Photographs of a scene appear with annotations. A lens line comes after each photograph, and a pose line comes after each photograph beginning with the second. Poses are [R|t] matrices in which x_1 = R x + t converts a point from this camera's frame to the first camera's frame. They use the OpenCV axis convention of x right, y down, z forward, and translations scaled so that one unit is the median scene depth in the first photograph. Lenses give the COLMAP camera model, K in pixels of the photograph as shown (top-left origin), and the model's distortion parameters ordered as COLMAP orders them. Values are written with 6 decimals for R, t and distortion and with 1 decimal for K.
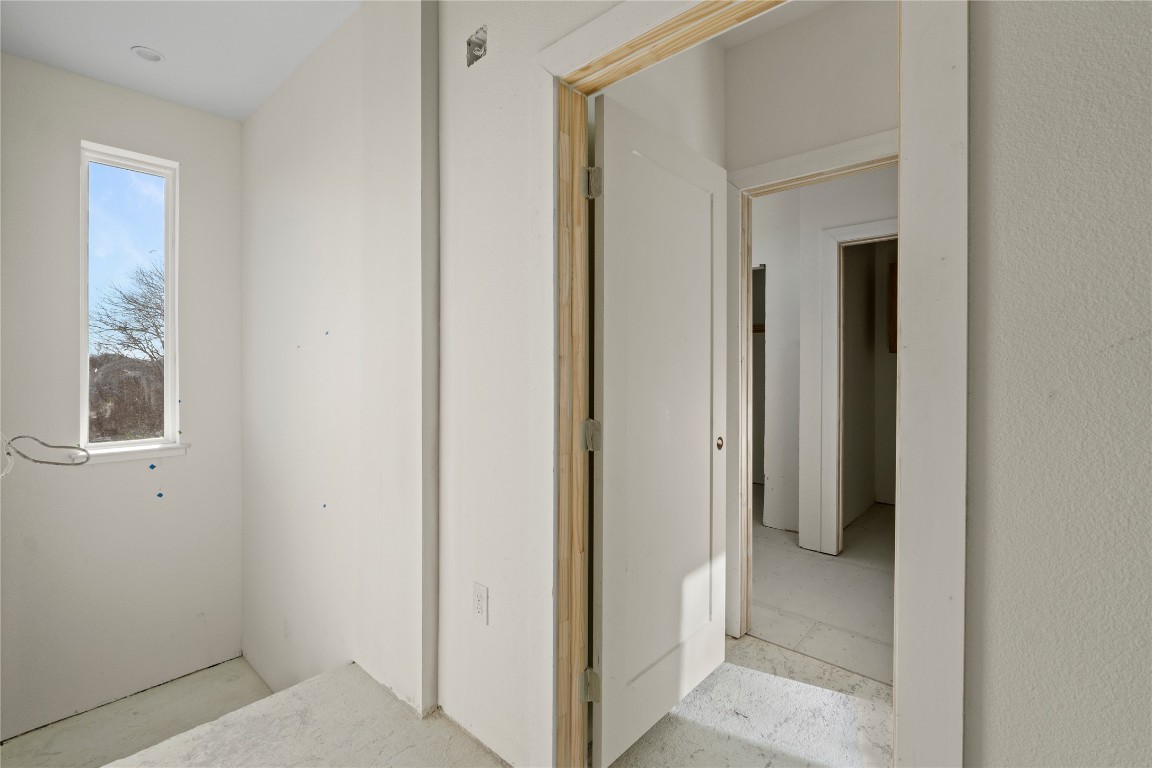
lens RADIAL K [[497.6, 0, 576.2], [0, 497.6, 380.5], [0, 0, 1]] dist [-0.001074, -0.000191]
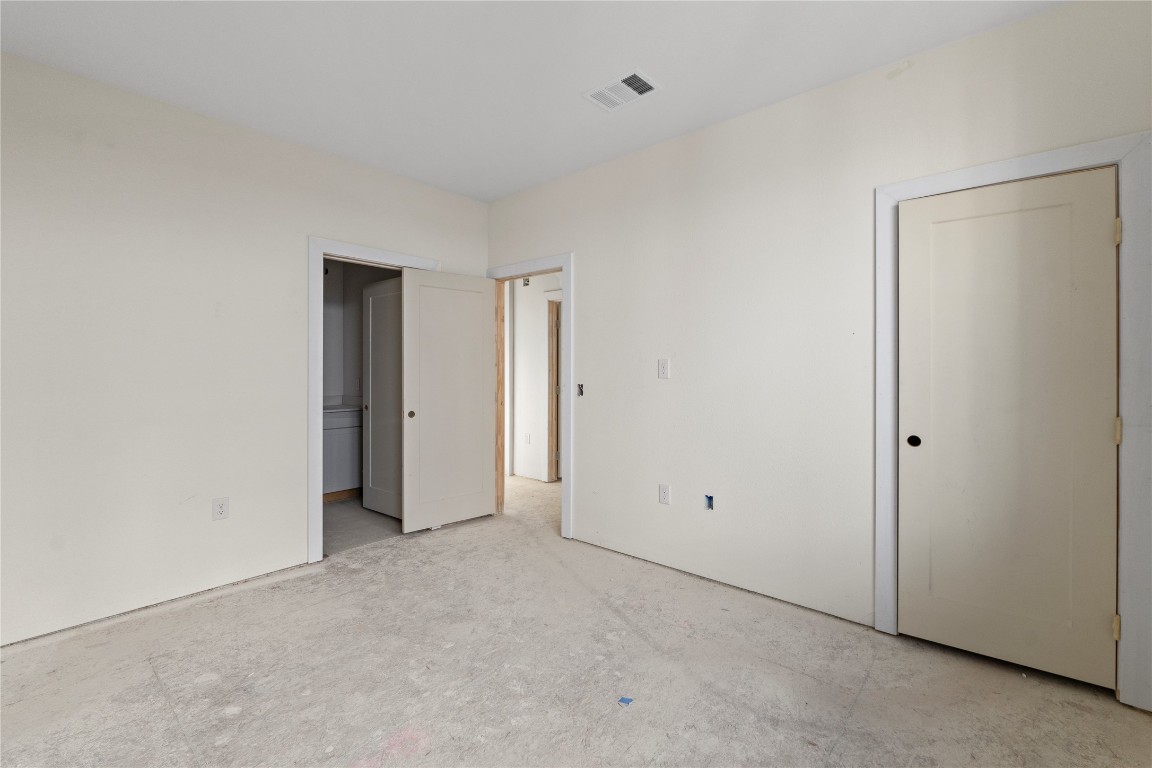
lens RADIAL K [[497.6, 0, 576.1], [0, 497.6, 380.5], [0, 0, 1]] dist [-0.001074, -0.000191]
pose [[0.999997, -0.000142, 0.002274, 0.165485], [0.000143, 1.000000, -0.000612, 0.038117], [-0.002274, 0.000613, 0.999997, -2.887200]]
